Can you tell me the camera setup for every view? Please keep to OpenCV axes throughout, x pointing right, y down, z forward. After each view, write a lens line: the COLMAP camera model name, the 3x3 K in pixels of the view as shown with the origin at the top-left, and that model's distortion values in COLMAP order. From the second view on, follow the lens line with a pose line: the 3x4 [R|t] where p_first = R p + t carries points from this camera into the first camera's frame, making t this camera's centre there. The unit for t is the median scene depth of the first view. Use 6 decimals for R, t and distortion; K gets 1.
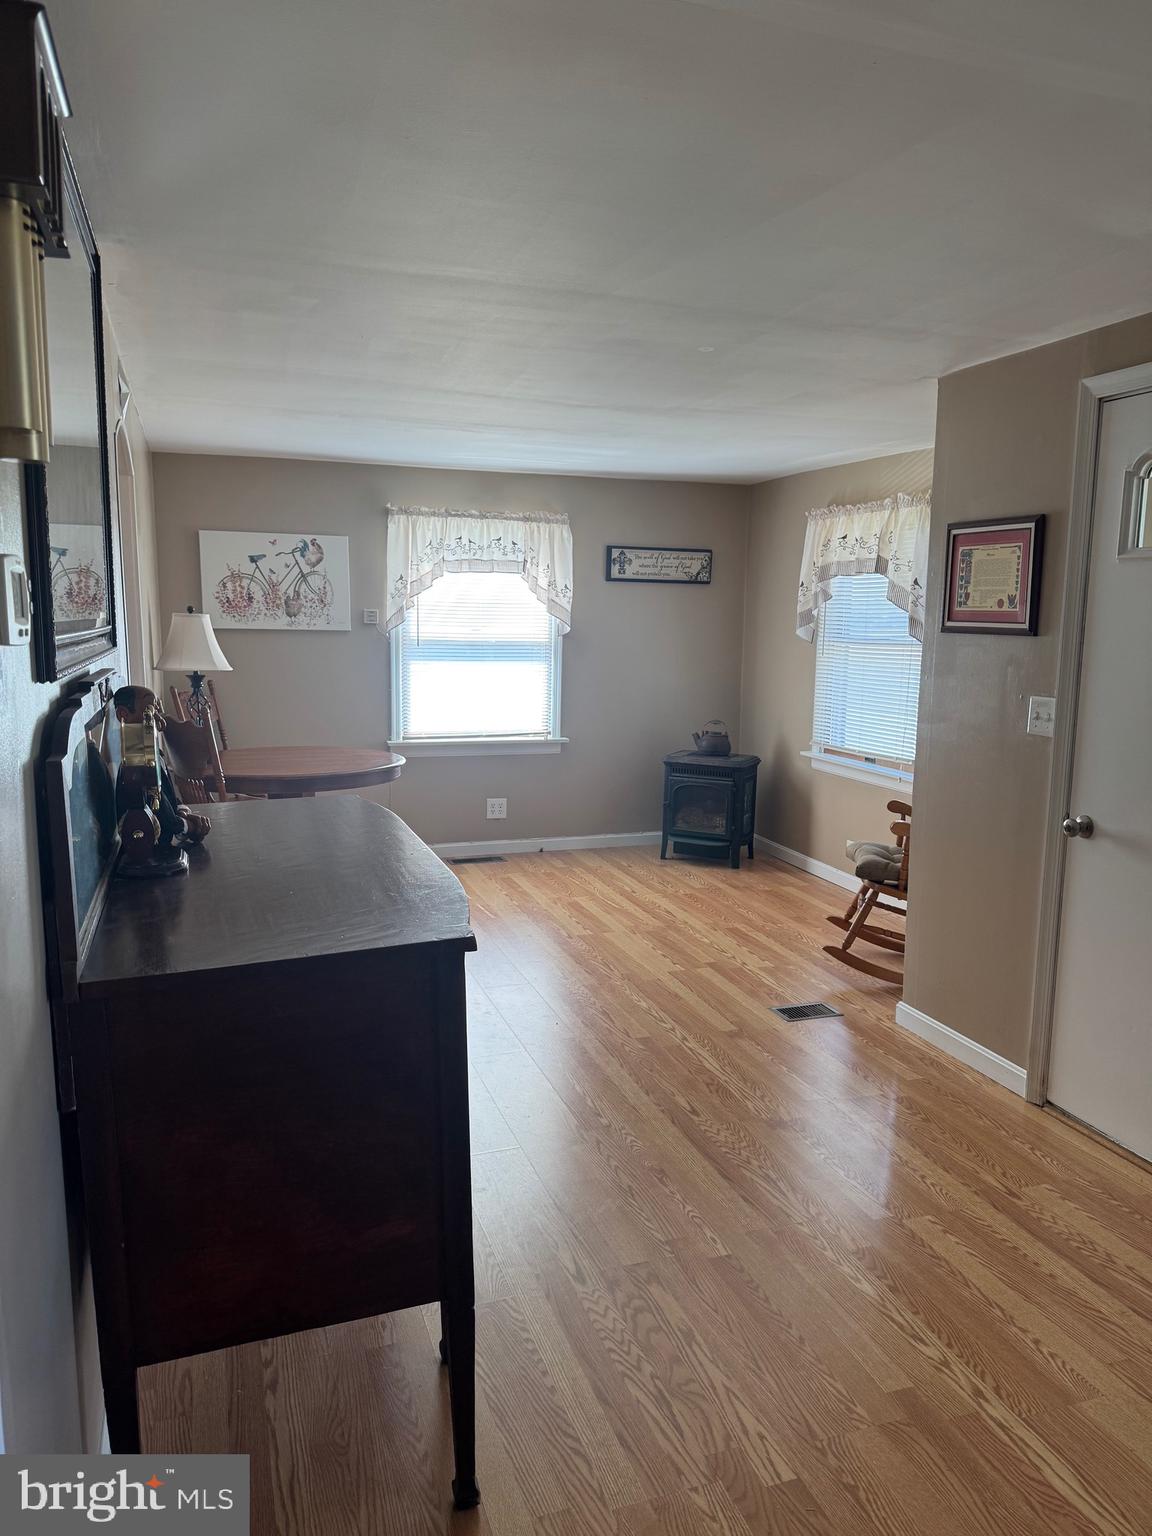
lens RADIAL K [[1076.8, 0, 559.7], [0, 1076.8, 781.3], [0, 0, 1]] dist [0.046533, -0.062839]
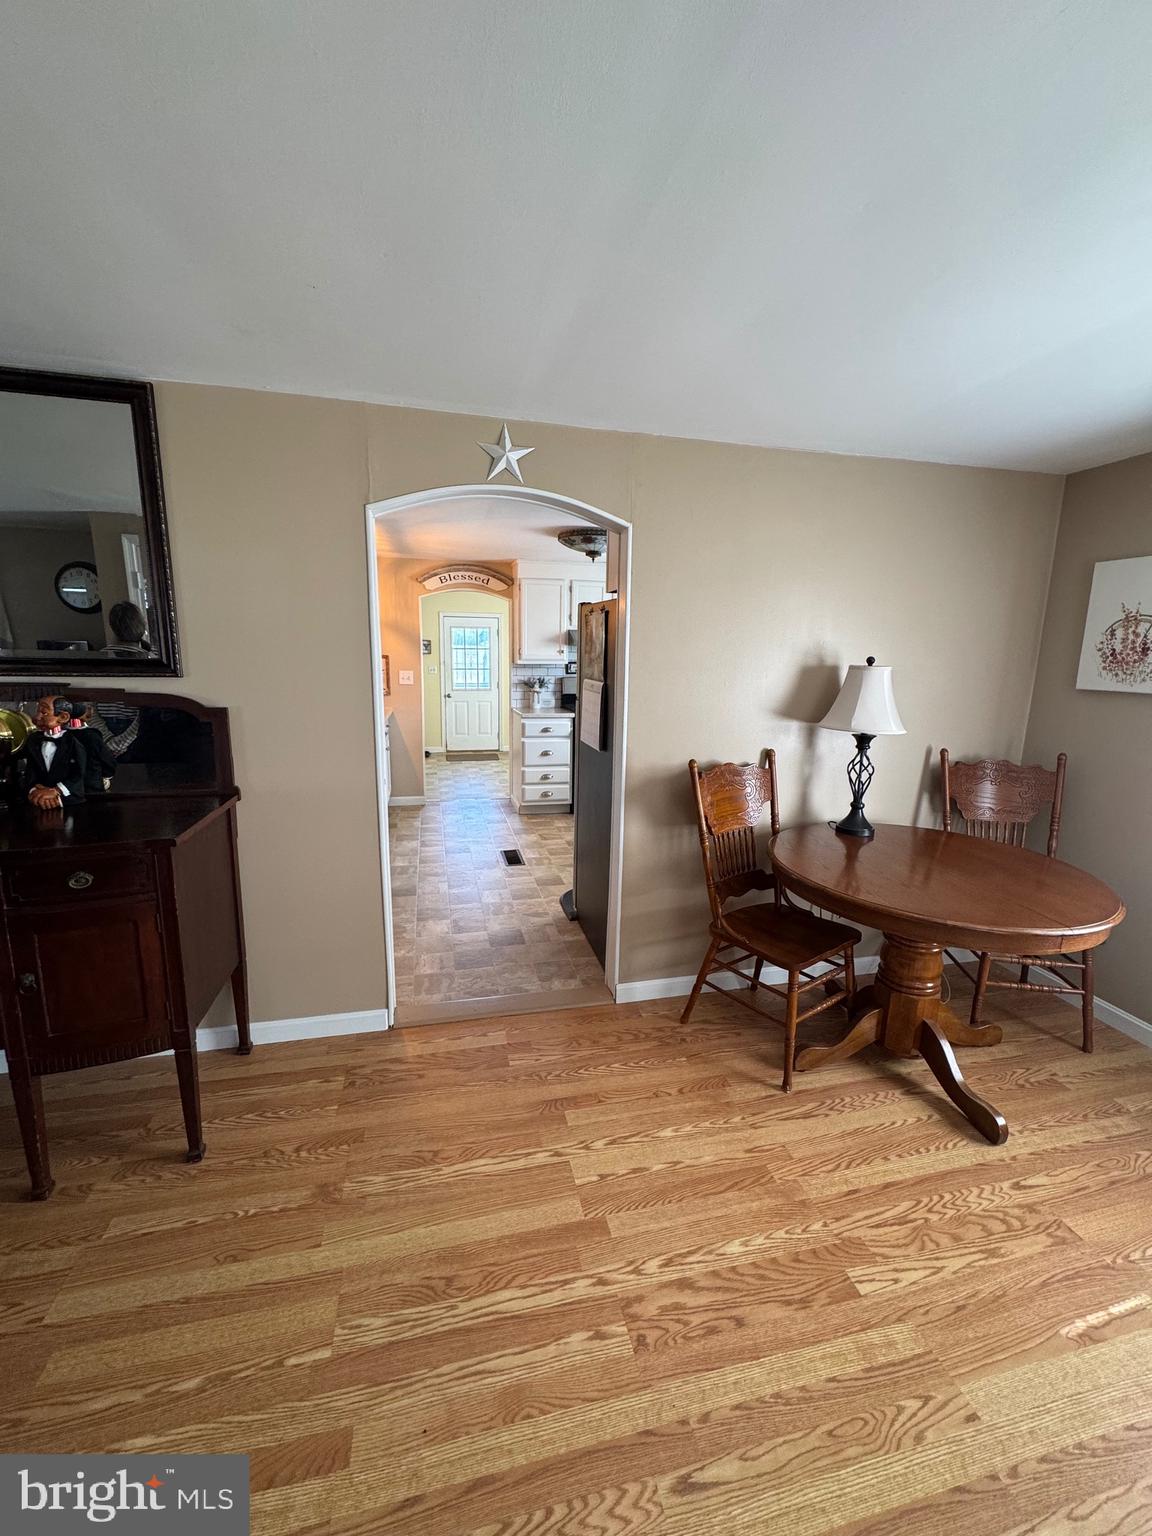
lens RADIAL K [[613.6, 0, 580.3], [0, 613.6, 772.0], [0, 0, 1]] dist [-0.004677, 0.001101]
pose [[-0.076006, 0.178016, -0.981088, 0.215632], [-0.174852, 0.966308, 0.188880, -0.109964], [0.981657, 0.185902, -0.042318, 0.735153]]
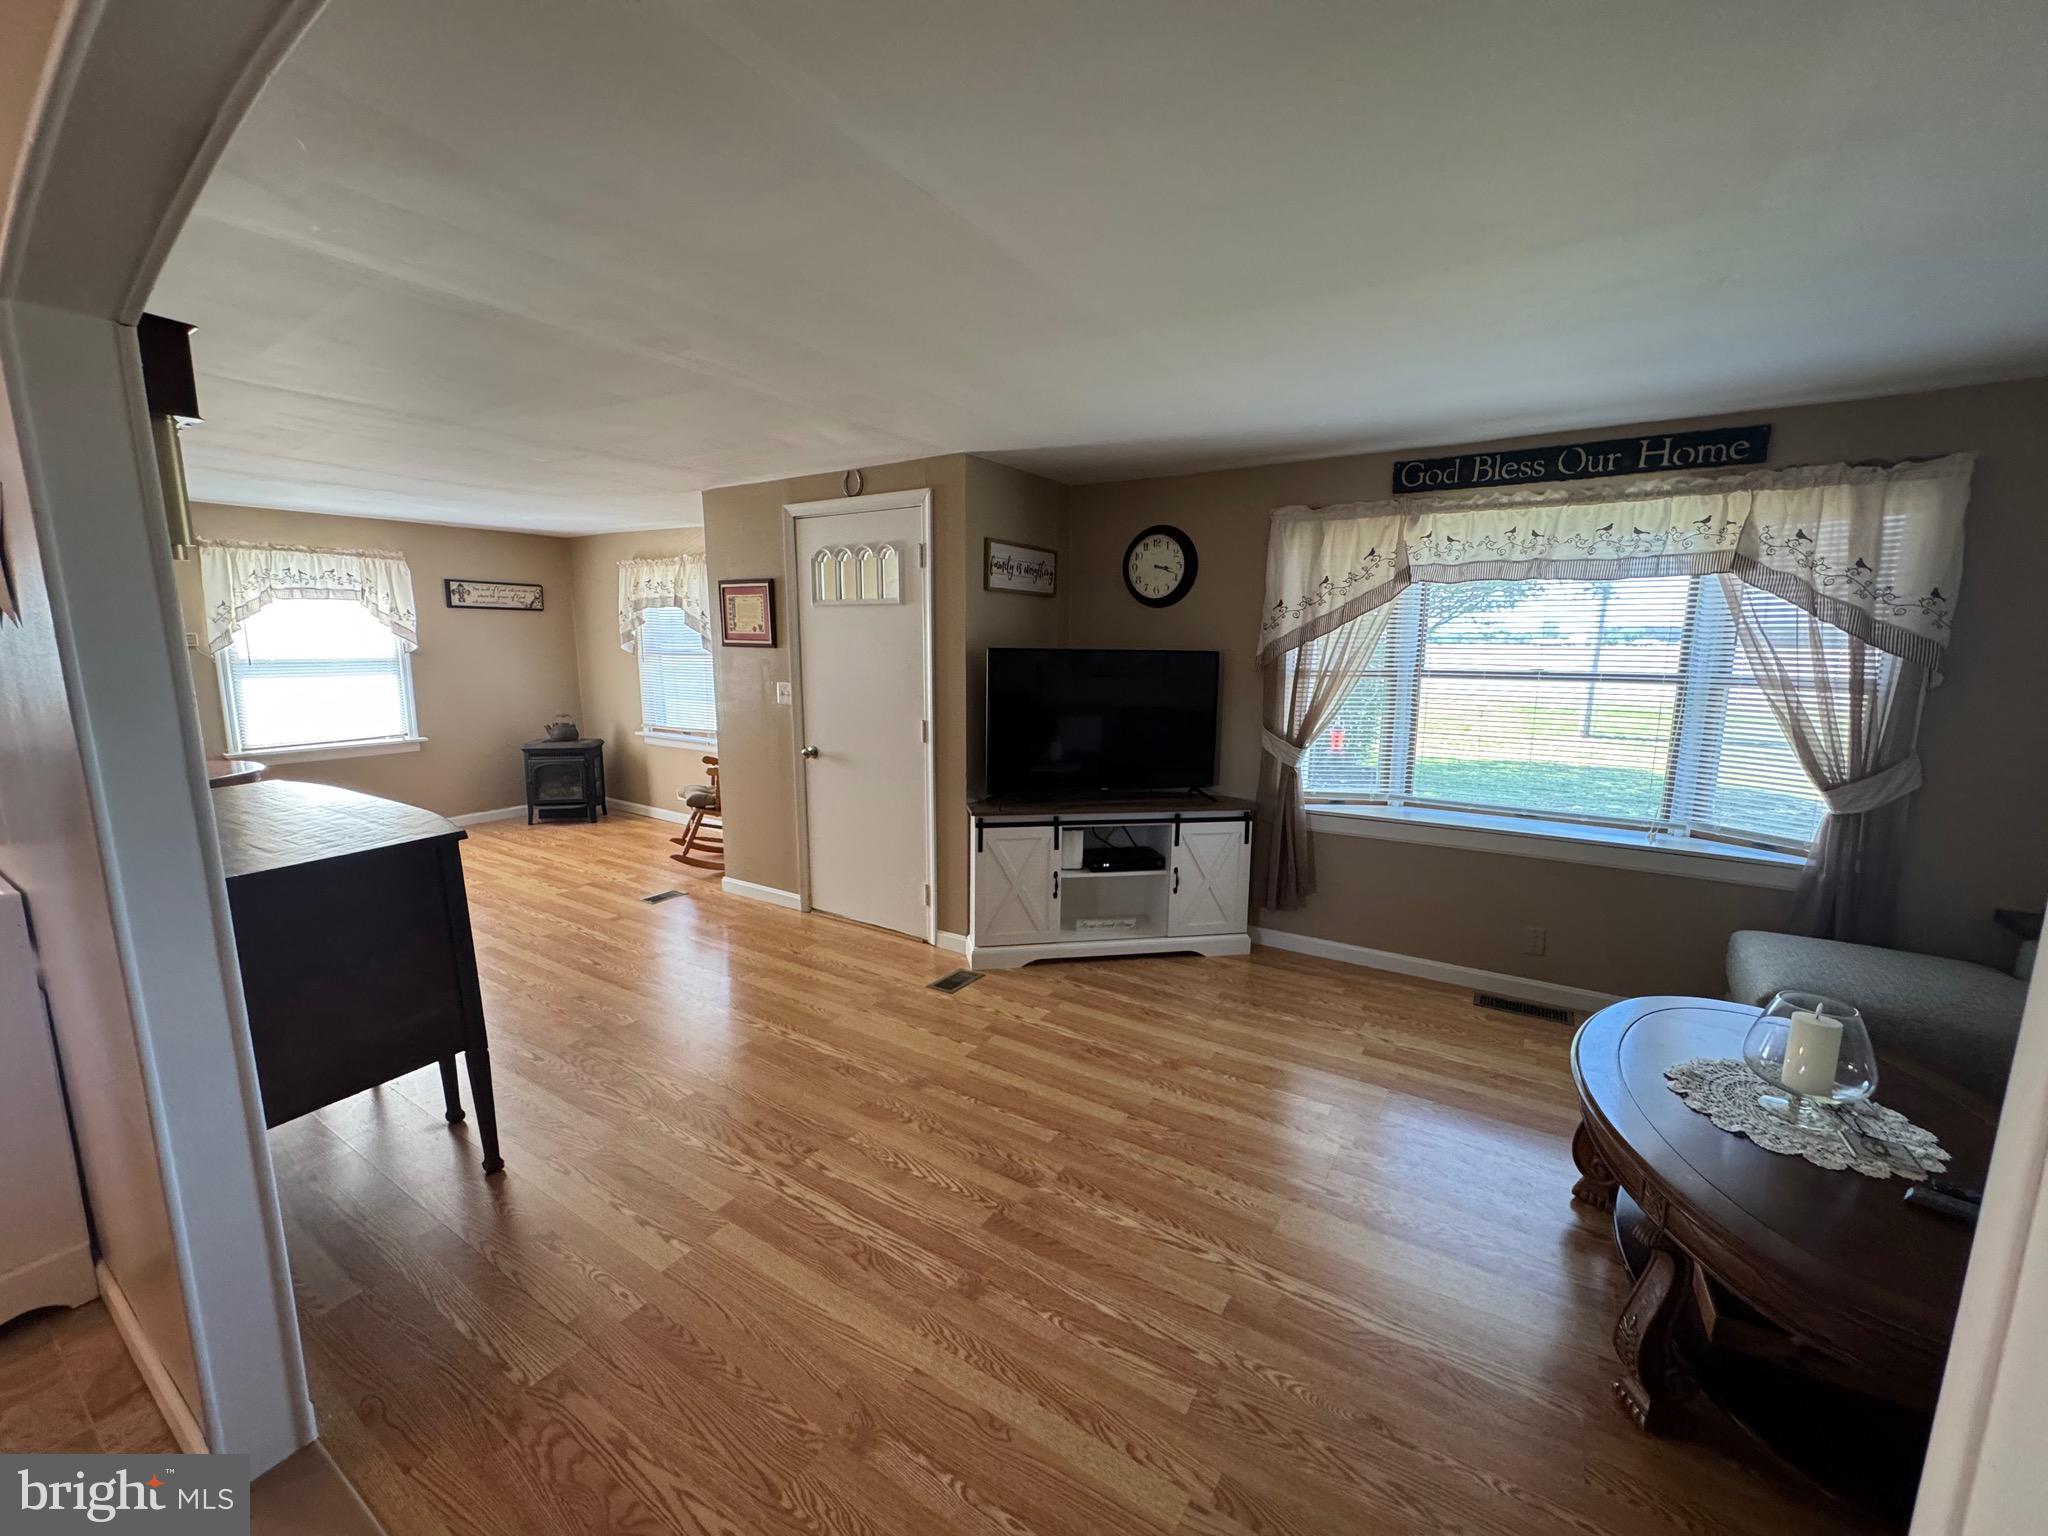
lens RADIAL K [[818.1, 0, 1026.3], [0, 818.1, 772.5], [0, 0, 1]] dist [-0.004677, 0.001101]
pose [[0.776596, -0.111229, 0.620102, -0.080062], [0.100194, 0.993569, 0.052739, 0.033722], [-0.621980, 0.021174, 0.782747, -0.254289]]
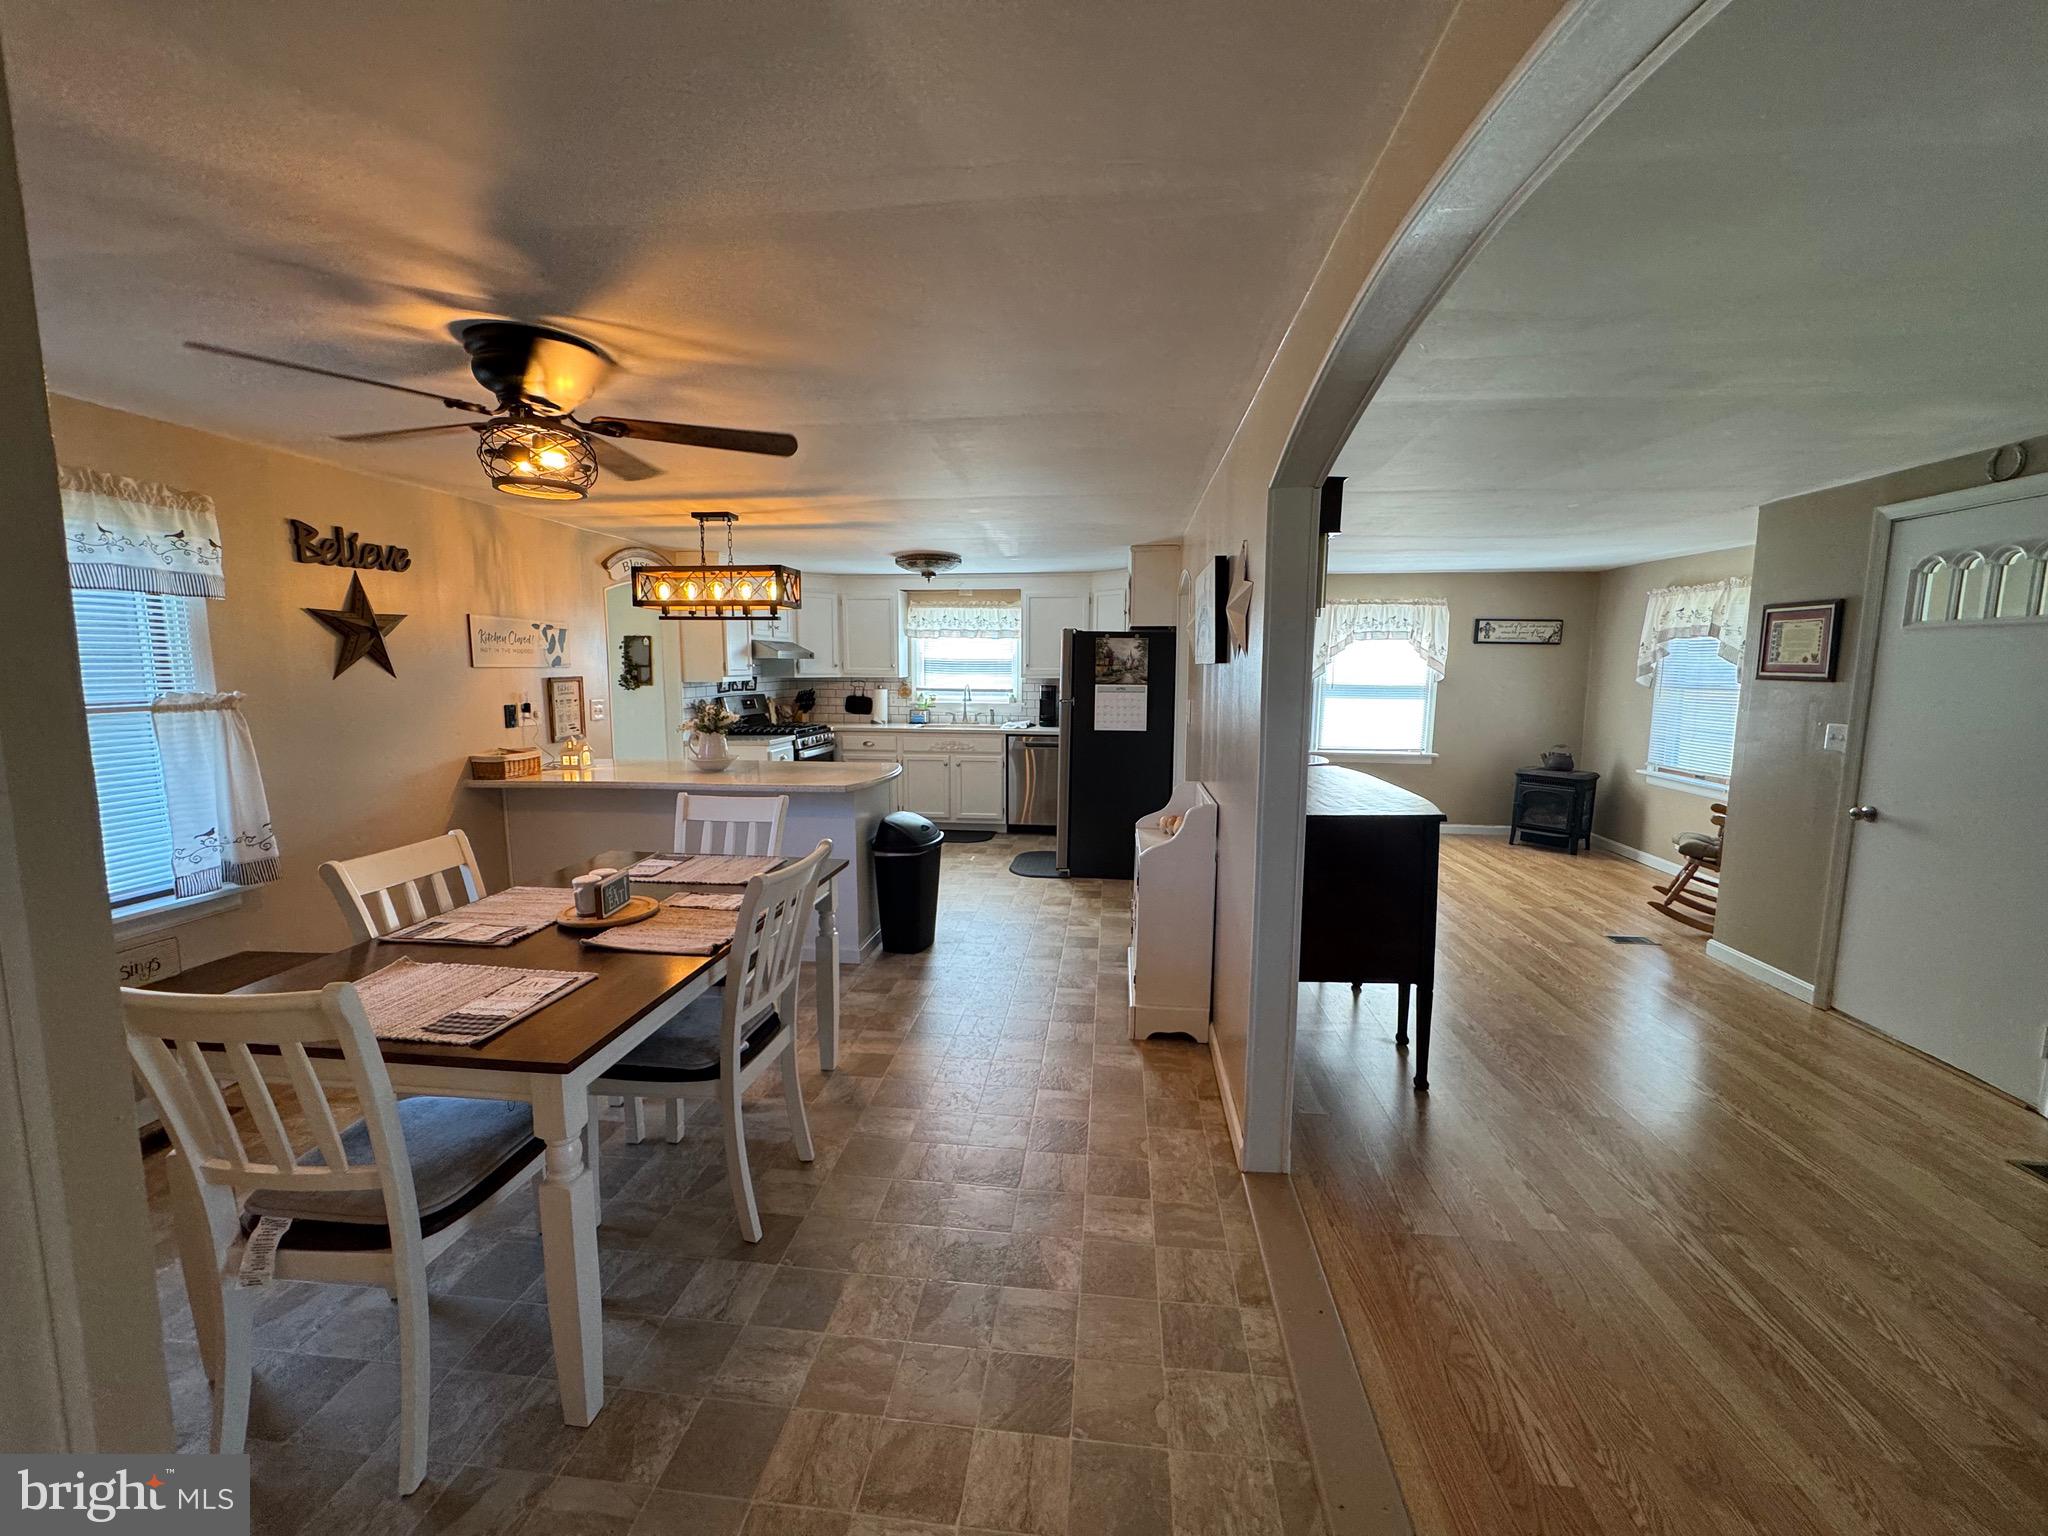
lens RADIAL K [[818.1, 0, 1021.8], [0, 818.1, 769.1], [0, 0, 1]] dist [-0.004677, 0.001101]
pose [[0.908295, 0.045847, -0.415811, -0.079063], [-0.058413, 0.998138, -0.017544, 0.058197], [0.414233, 0.040223, 0.909282, -0.391349]]
